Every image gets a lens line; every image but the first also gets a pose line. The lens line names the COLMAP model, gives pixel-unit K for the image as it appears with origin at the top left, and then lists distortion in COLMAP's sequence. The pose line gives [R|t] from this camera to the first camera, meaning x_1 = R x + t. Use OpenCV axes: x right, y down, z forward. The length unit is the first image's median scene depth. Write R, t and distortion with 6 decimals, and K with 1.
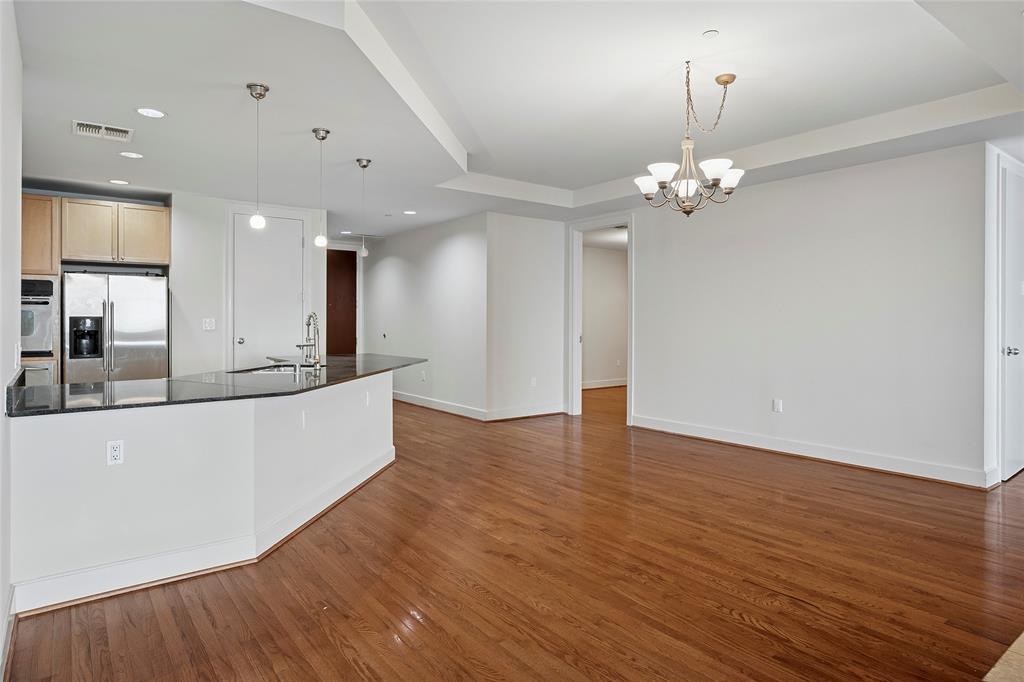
lens RADIAL K [[594.0, 0, 508.2], [0, 594.0, 338.7], [0, 0, 1]] dist [-0.001317, -0.001229]
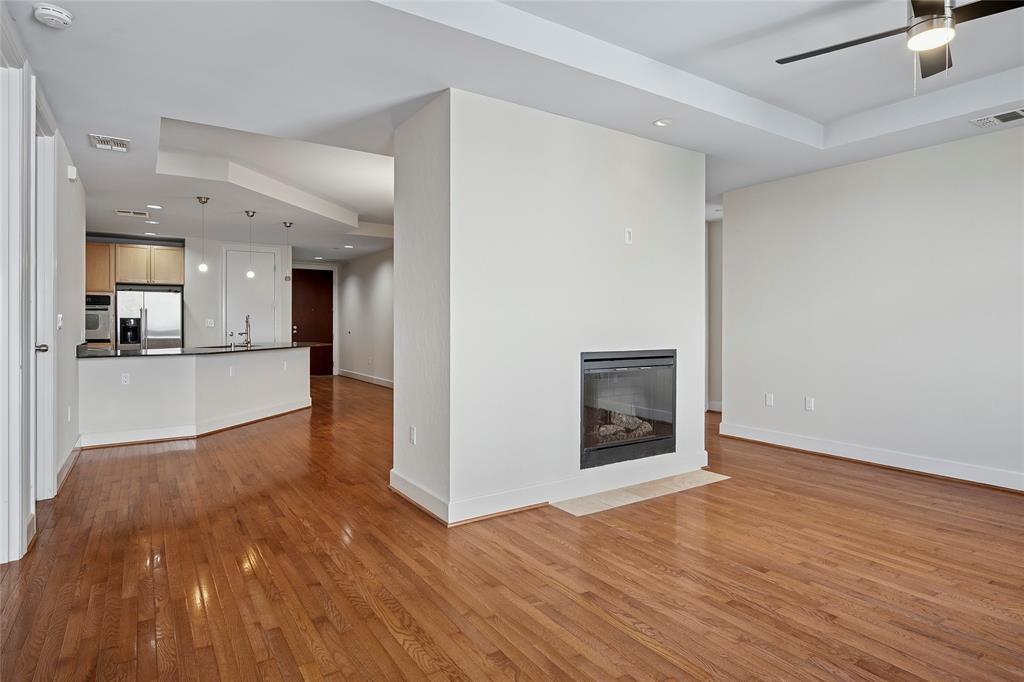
lens RADIAL K [[553.2, 0, 516.1], [0, 553.2, 333.1], [0, 0, 1]] dist [0.004222, 0.001221]
pose [[0.998383, -0.003830, -0.056712, 0.408522], [0.003137, 0.999920, -0.012294, 0.025221], [0.056754, 0.012096, 0.998315, -0.429569]]
